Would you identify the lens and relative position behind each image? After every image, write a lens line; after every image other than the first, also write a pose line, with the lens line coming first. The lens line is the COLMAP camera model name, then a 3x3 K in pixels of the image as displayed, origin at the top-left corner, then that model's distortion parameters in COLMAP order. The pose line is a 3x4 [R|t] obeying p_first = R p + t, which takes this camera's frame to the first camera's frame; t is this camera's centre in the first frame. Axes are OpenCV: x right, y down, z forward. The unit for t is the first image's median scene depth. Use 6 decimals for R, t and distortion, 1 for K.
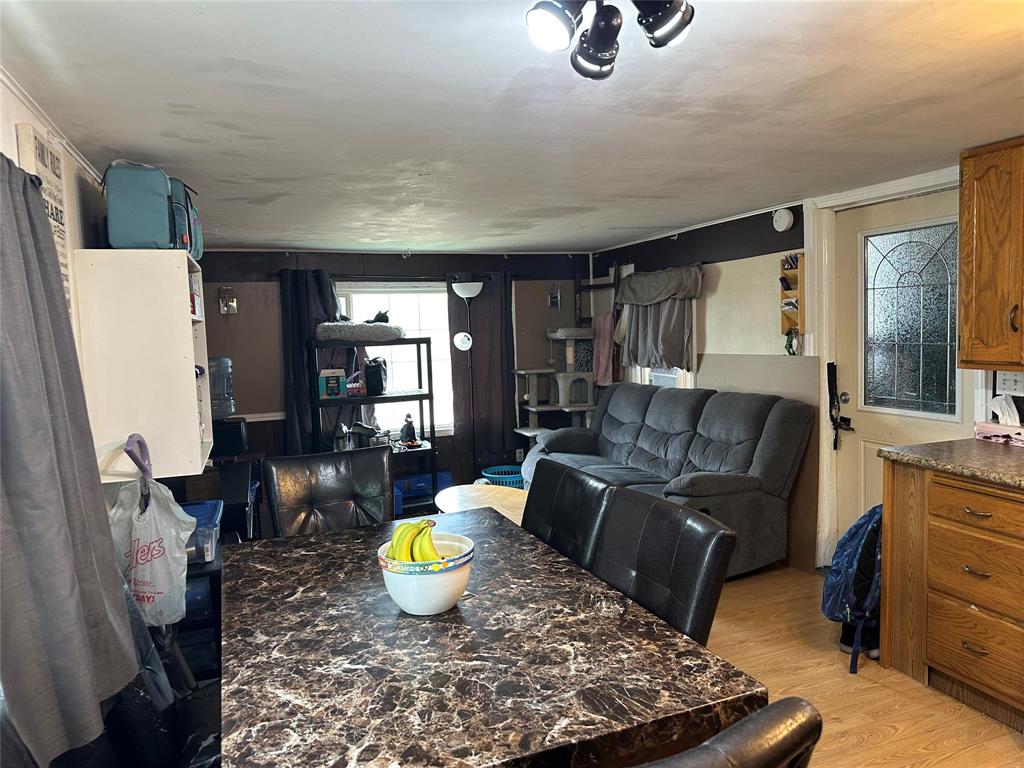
lens RADIAL K [[715.7, 0, 513.2], [0, 715.7, 381.1], [0, 0, 1]] dist [0.061606, -0.072657]
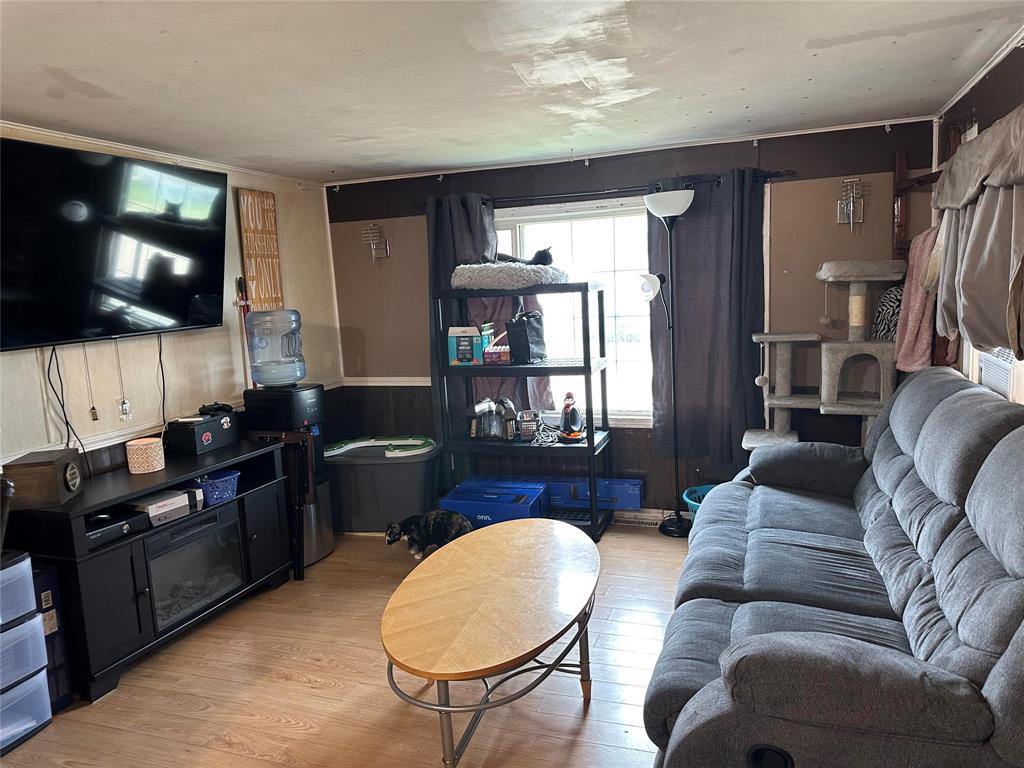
lens RADIAL K [[715.7, 0, 511.2], [0, 715.7, 387.0], [0, 0, 1]] dist [0.061606, -0.072657]
pose [[0.745800, 0.085314, -0.660684, 0.272631], [-0.027159, 0.994835, 0.097805, -0.026805], [0.665616, -0.054999, 0.744265, 0.433438]]
